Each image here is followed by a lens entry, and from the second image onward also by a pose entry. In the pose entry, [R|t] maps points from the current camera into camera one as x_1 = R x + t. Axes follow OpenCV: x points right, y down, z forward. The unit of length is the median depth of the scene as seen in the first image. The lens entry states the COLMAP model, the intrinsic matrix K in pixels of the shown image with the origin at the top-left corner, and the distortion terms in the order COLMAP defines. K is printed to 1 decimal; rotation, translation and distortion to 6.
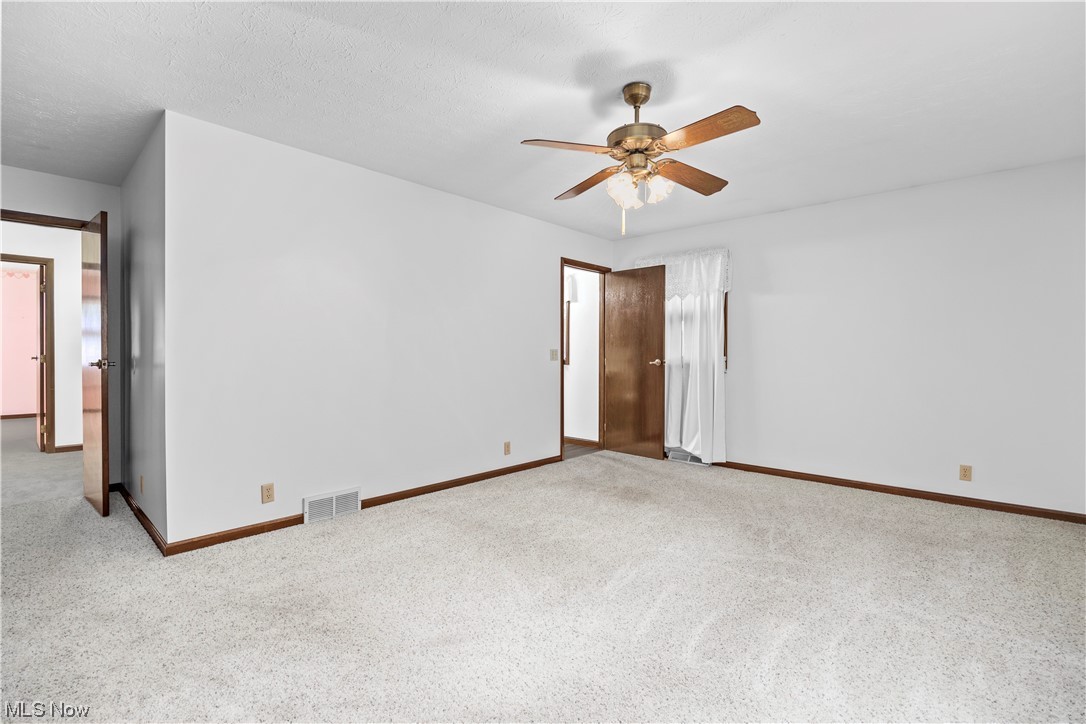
lens RADIAL K [[493.4, 0, 537.3], [0, 493.4, 357.3], [0, 0, 1]] dist [-0.000677, 0.000428]
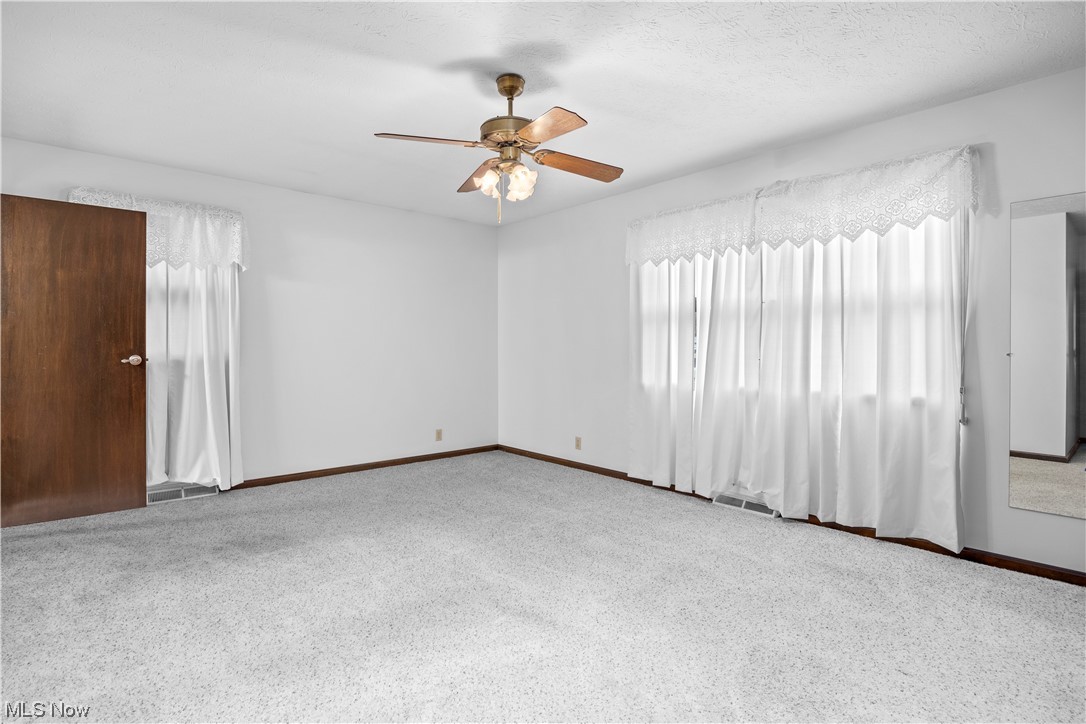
lens RADIAL K [[556.4, 0, 542.1], [0, 556.4, 362.0], [0, 0, 1]] dist [-0.001475, -0.000738]
pose [[0.084344, -0.028384, 0.996032, -0.464808], [0.002273, 0.999597, 0.028293, -0.007245], [-0.996434, -0.000122, 0.084374, 0.427880]]
